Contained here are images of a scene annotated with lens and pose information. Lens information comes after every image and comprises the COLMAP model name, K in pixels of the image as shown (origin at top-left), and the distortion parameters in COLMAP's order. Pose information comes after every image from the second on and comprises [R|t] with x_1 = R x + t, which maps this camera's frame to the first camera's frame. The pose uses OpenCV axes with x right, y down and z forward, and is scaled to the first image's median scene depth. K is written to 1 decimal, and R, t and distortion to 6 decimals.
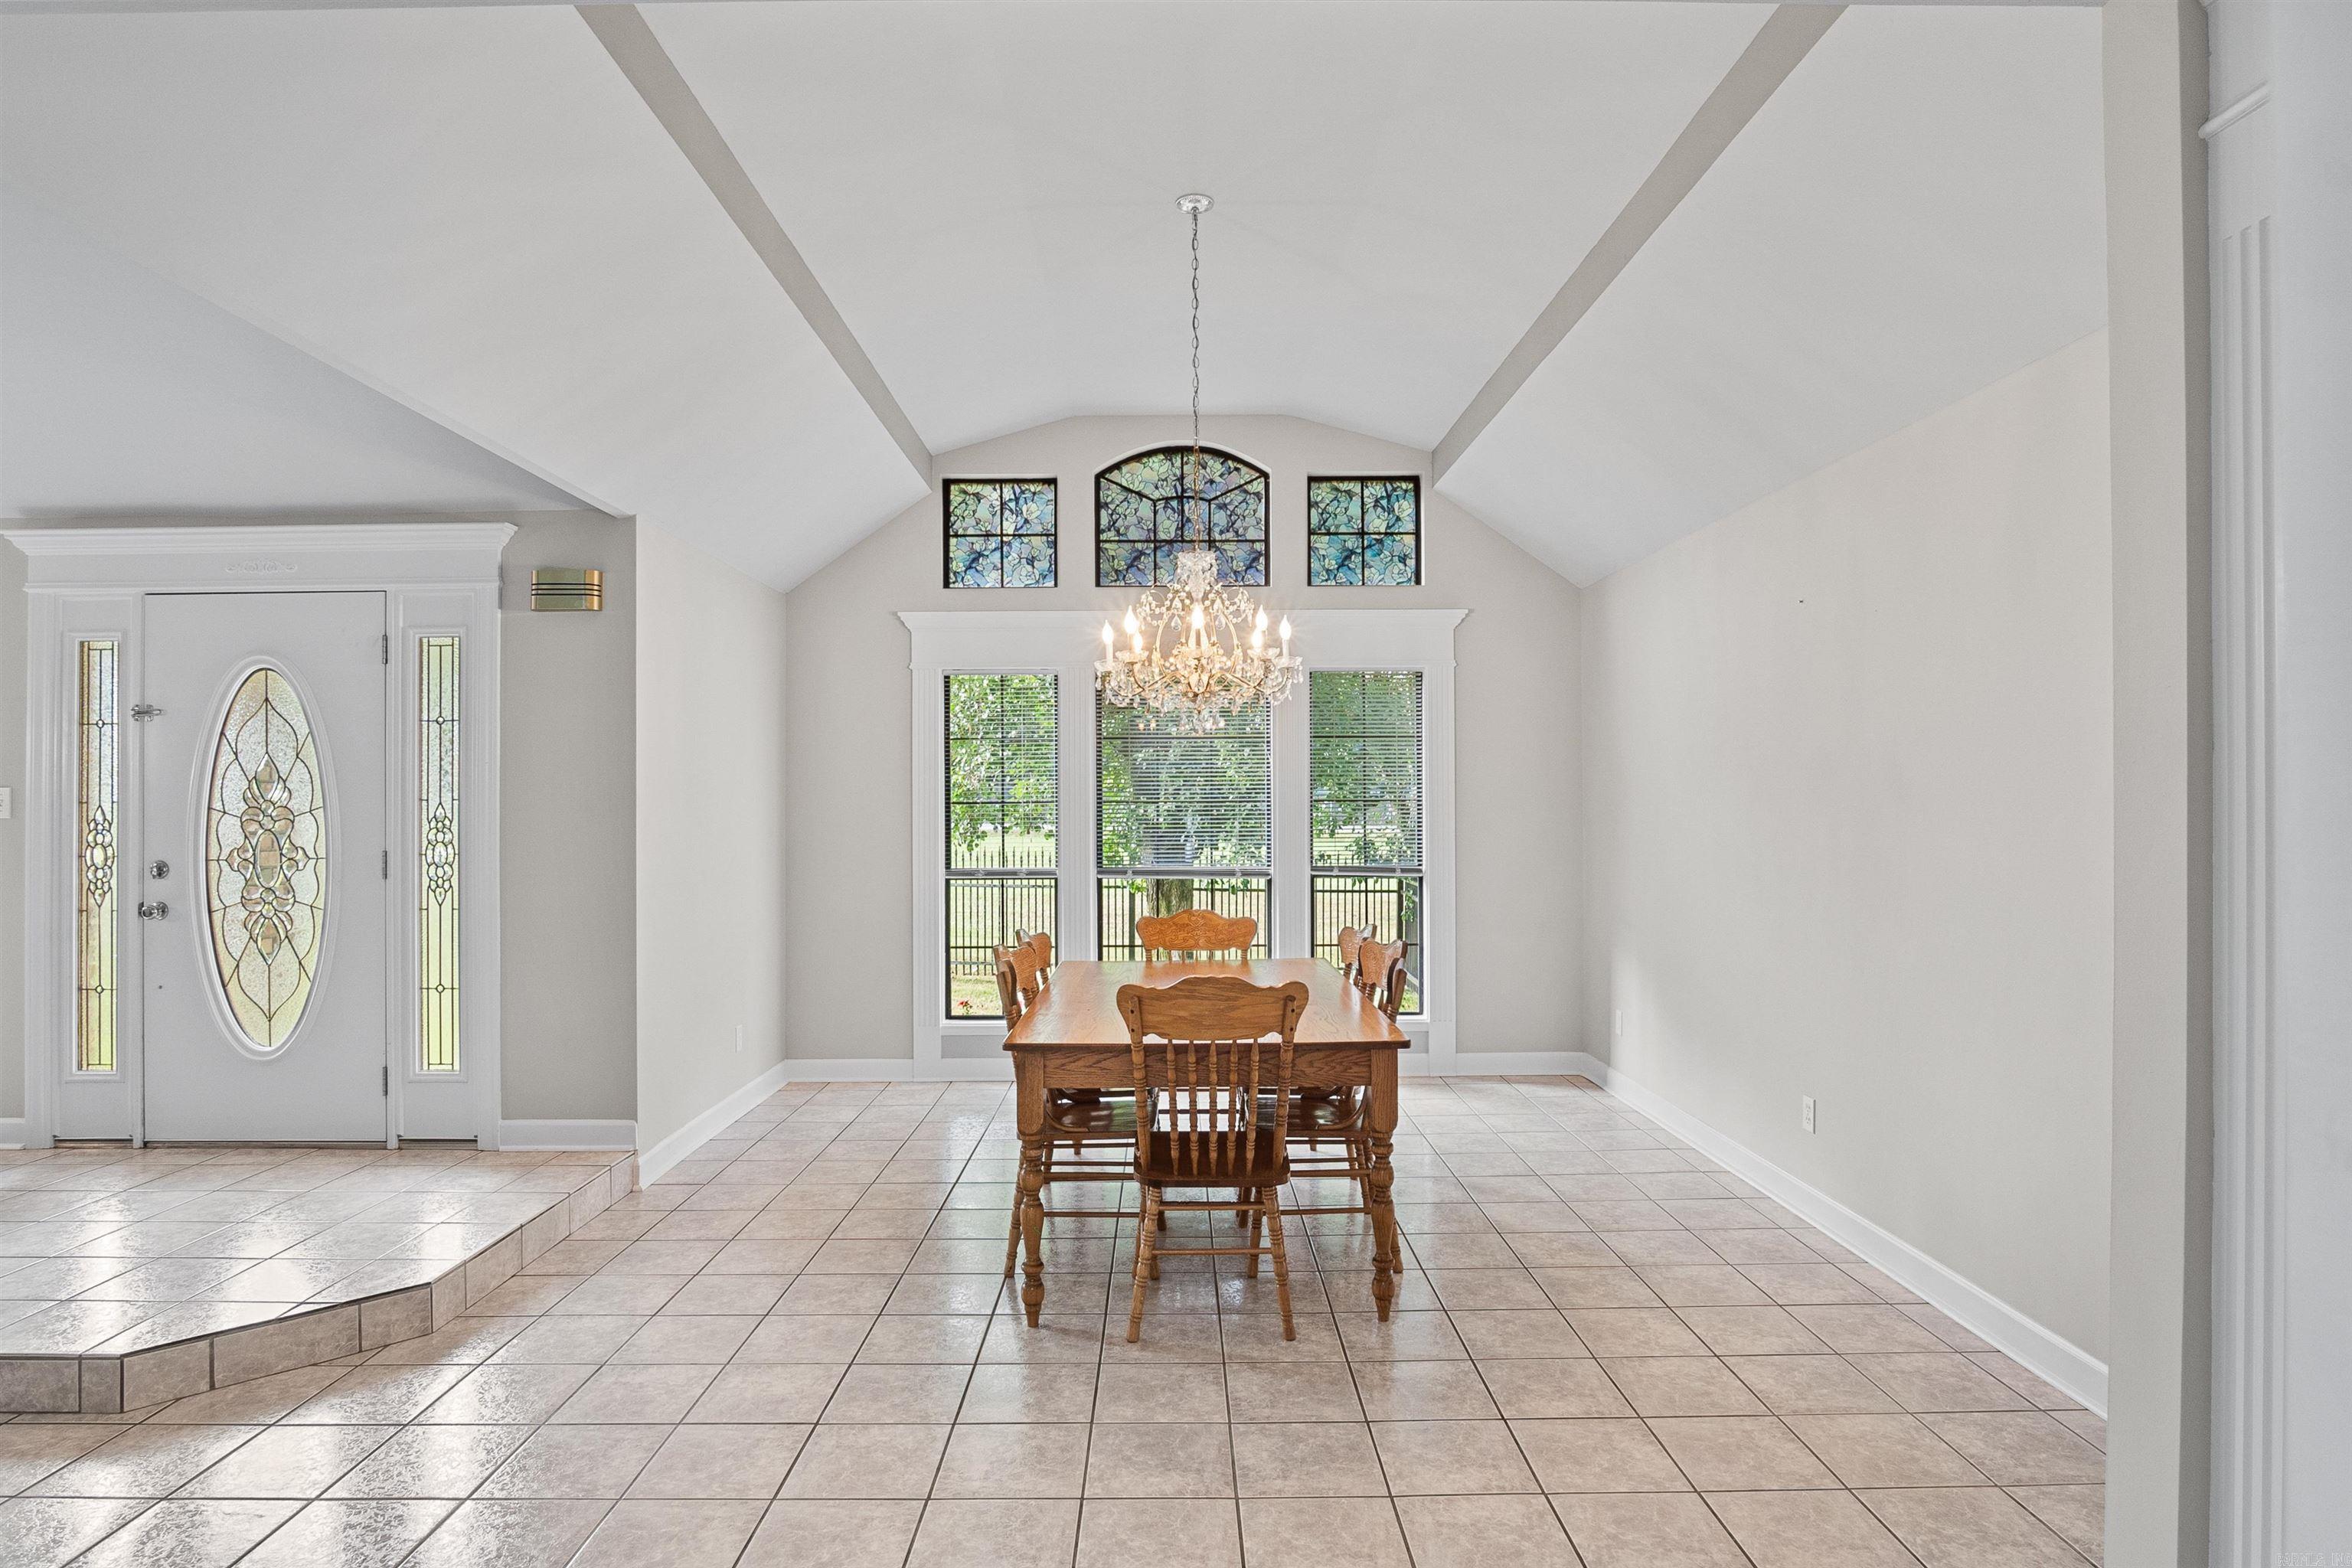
lens RADIAL K [[1317.0, 0, 1176.6], [0, 1317.0, 792.6], [0, 0, 1]] dist [-0.020154, 0.002617]
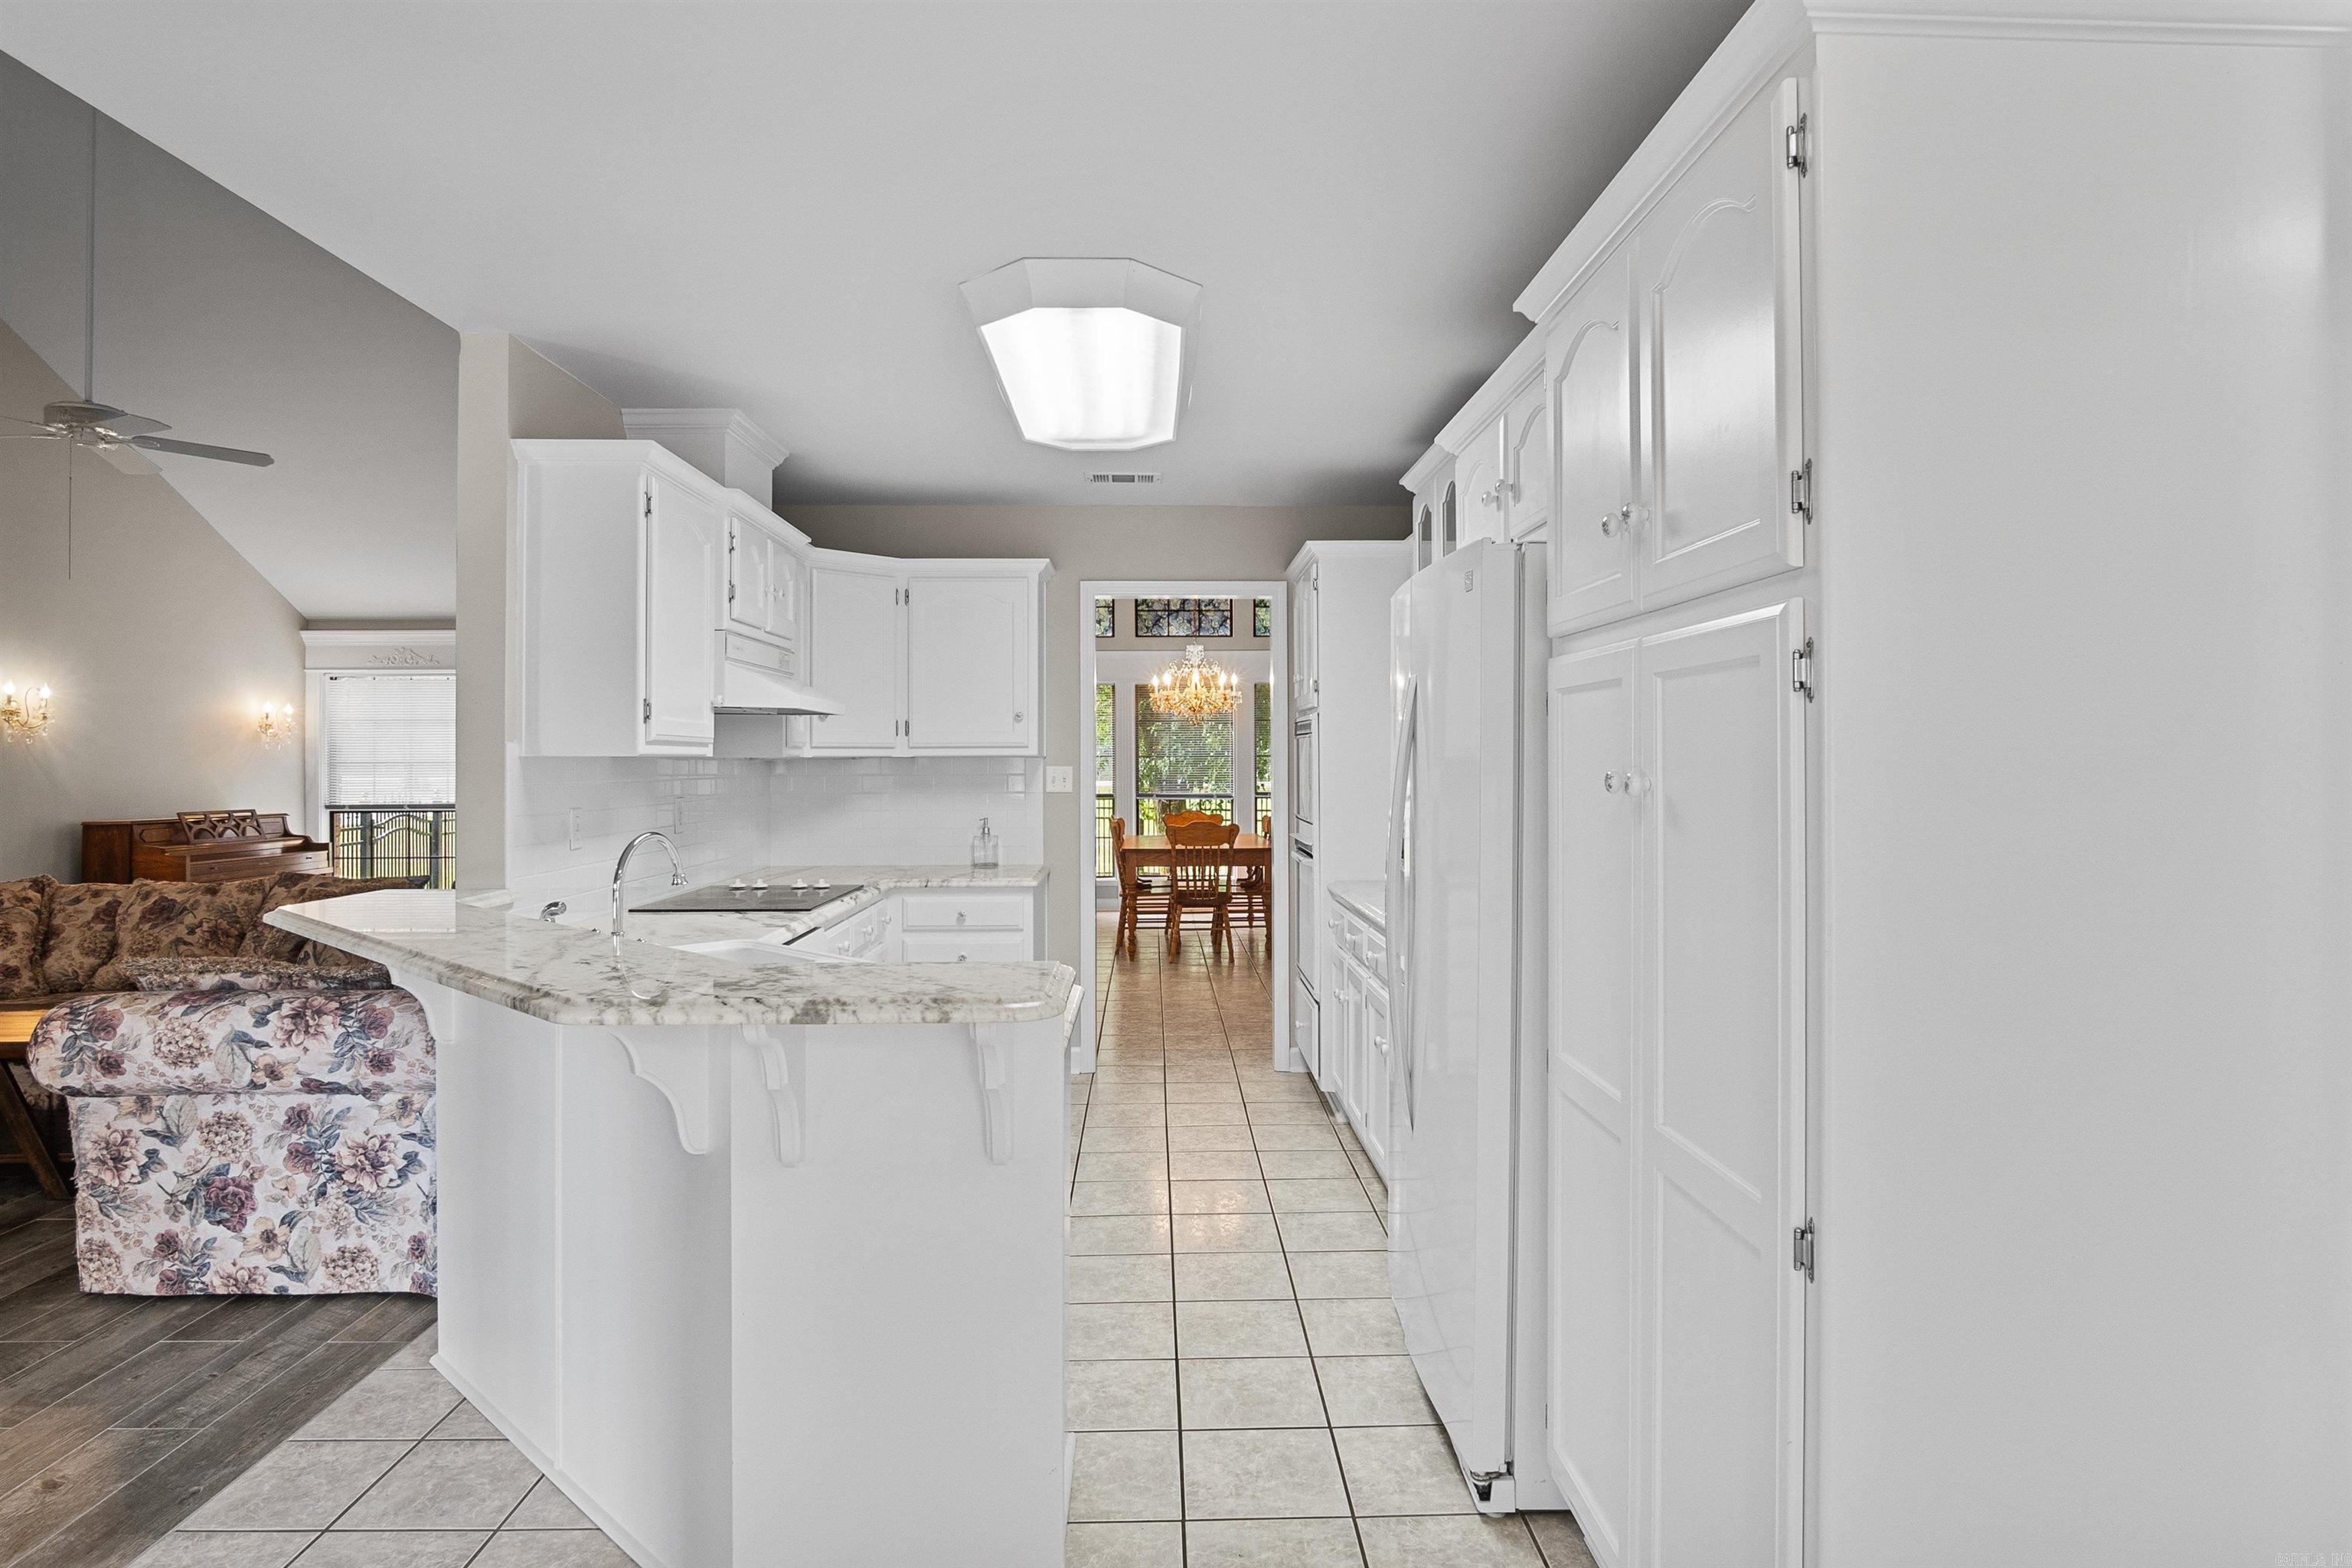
lens RADIAL K [[1317.0, 0, 1176.6], [0, 1317.0, 792.6], [0, 0, 1]] dist [-0.020154, 0.002617]
pose [[0.999920, -0.000172, 0.012613, -0.028424], [-0.000228, 0.999498, 0.031667, -0.000482], [-0.012612, -0.031668, 0.999419, -0.804988]]
